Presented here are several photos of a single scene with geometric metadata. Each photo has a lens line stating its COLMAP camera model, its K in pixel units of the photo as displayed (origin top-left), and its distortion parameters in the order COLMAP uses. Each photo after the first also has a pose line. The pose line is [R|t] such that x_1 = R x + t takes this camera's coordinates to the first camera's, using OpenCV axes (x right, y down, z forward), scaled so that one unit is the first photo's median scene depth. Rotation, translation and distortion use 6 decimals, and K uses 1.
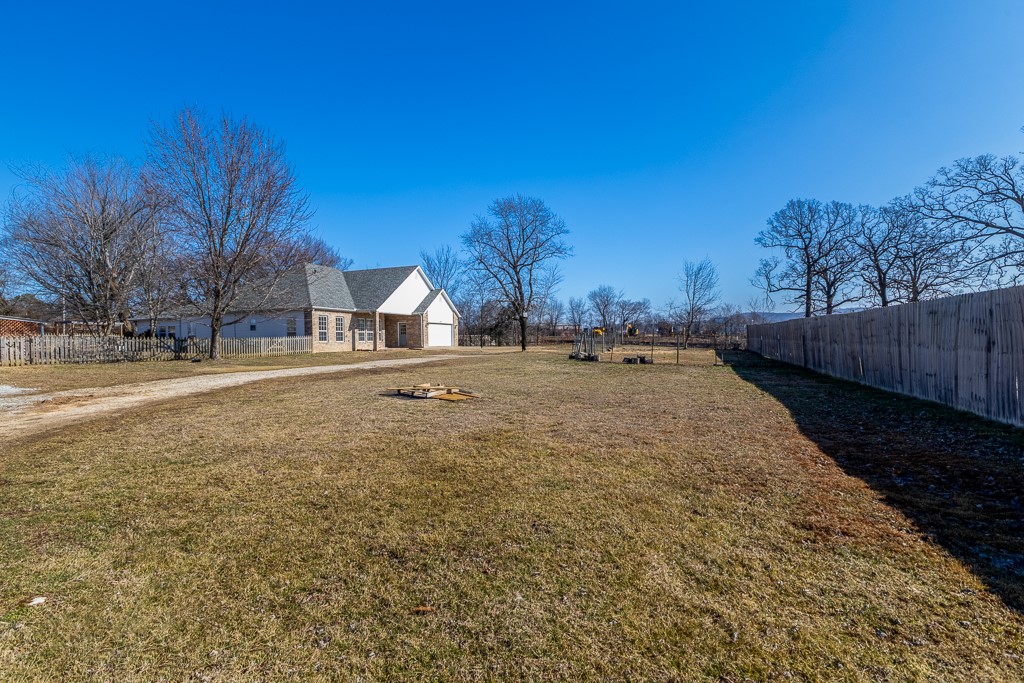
lens RADIAL K [[506.6, 0, 512.0], [0, 506.6, 341.5], [0, 0, 1]] dist [0.001273, -0.000079]
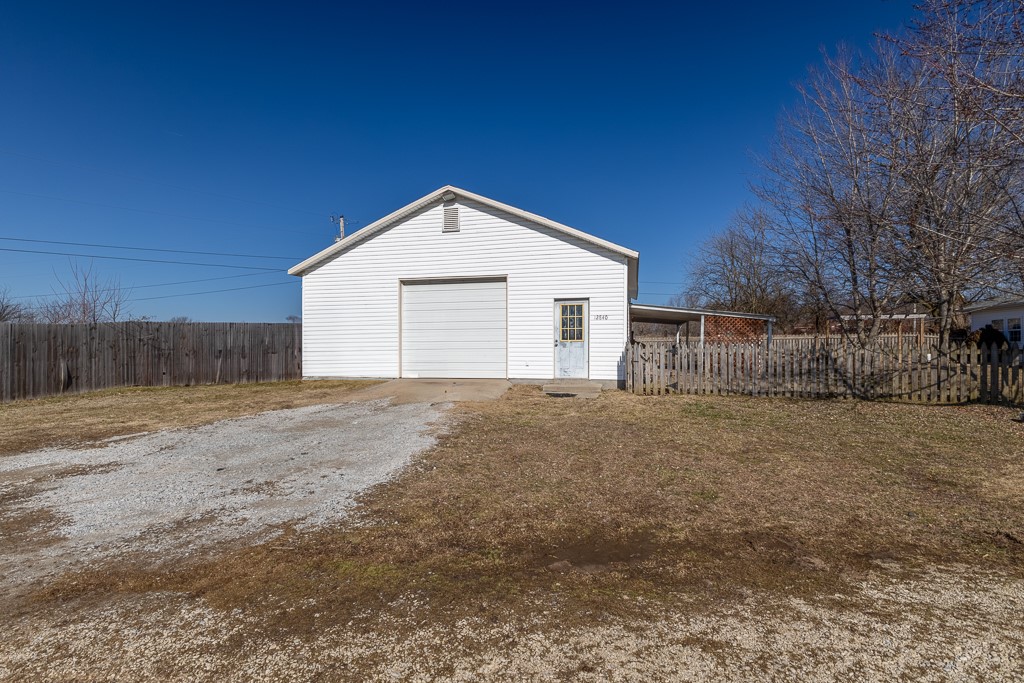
lens RADIAL K [[506.6, 0, 512.0], [0, 506.6, 341.5], [0, 0, 1]] dist [0.001273, -0.000079]
pose [[0.153772, 0.005441, -0.988091, -0.357714], [0.003150, 0.999977, 0.005996, -0.013290], [0.988101, -0.004035, 0.153751, 0.620923]]
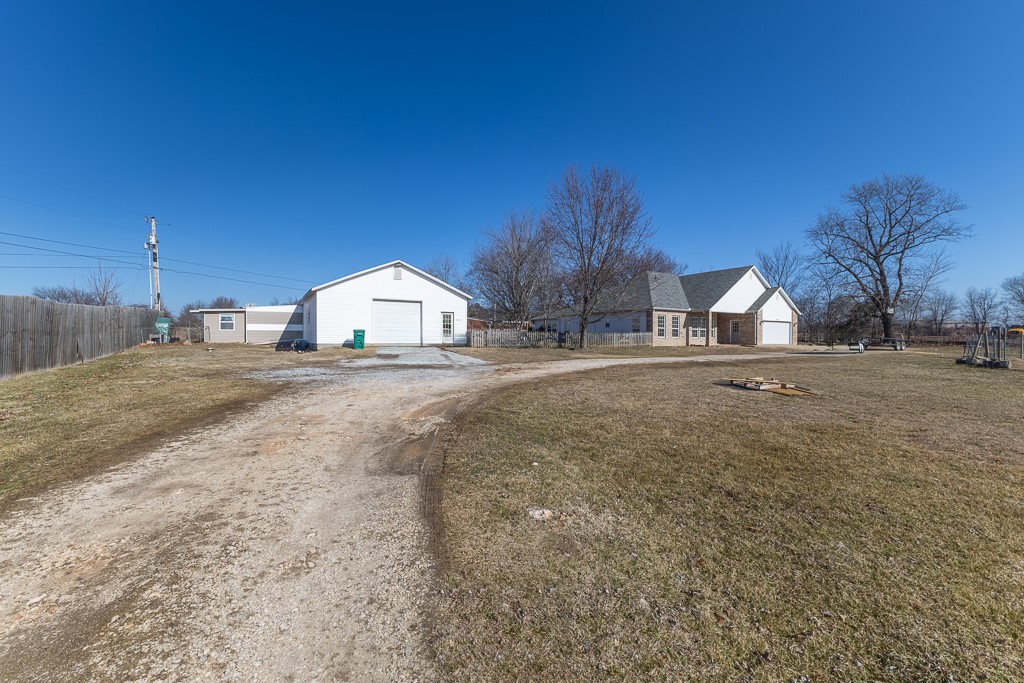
lens RADIAL K [[446.4, 0, 512.0], [0, 446.4, 341.5], [0, 0, 1]] dist [0.022885, -0.006646]
pose [[0.782351, 0.025693, -0.622308, 0.009543], [-0.019953, 0.999670, 0.016189, 0.000995], [0.622519, -0.000249, 0.782605, -0.059058]]
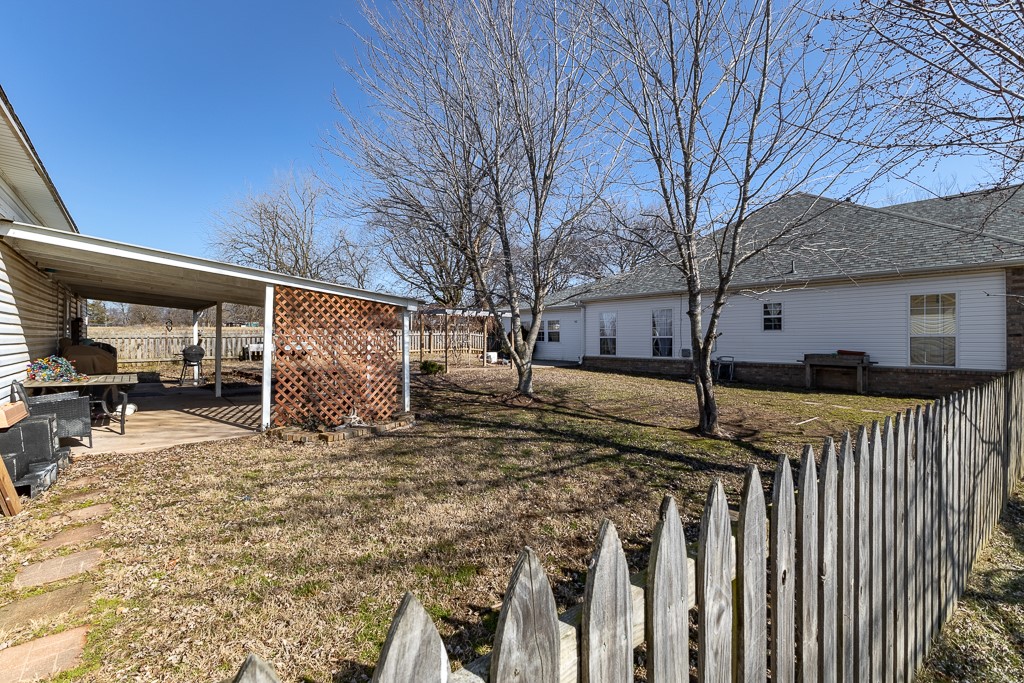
lens RADIAL K [[446.4, 0, 512.0], [0, 446.4, 341.5], [0, 0, 1]] dist [0.022885, -0.006646]
pose [[0.883042, 0.033016, -0.468131, -0.775463], [-0.024980, 0.999415, 0.023365, -0.022813], [0.468628, -0.008938, 0.883350, 0.833238]]
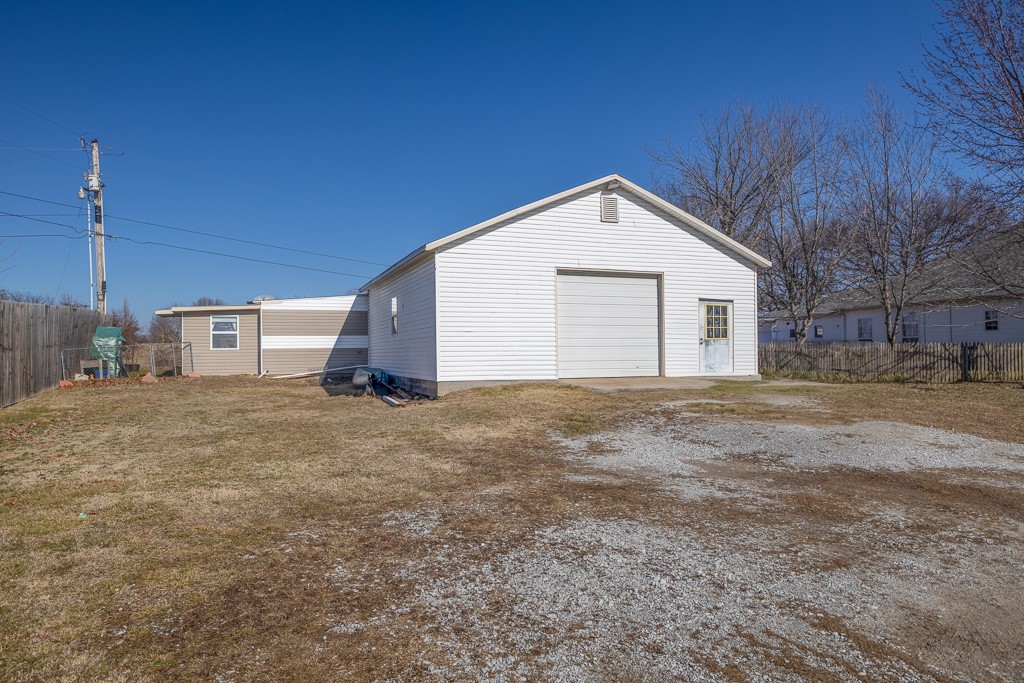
lens RADIAL K [[665.4, 0, 512.0], [0, 665.4, 341.5], [0, 0, 1]] dist [0.001769, 0.001226]
pose [[0.690280, -0.000292, -0.723542, -0.488619], [-0.005090, 0.999973, -0.005259, -0.002882], [0.723524, 0.007313, 0.690260, 0.092404]]
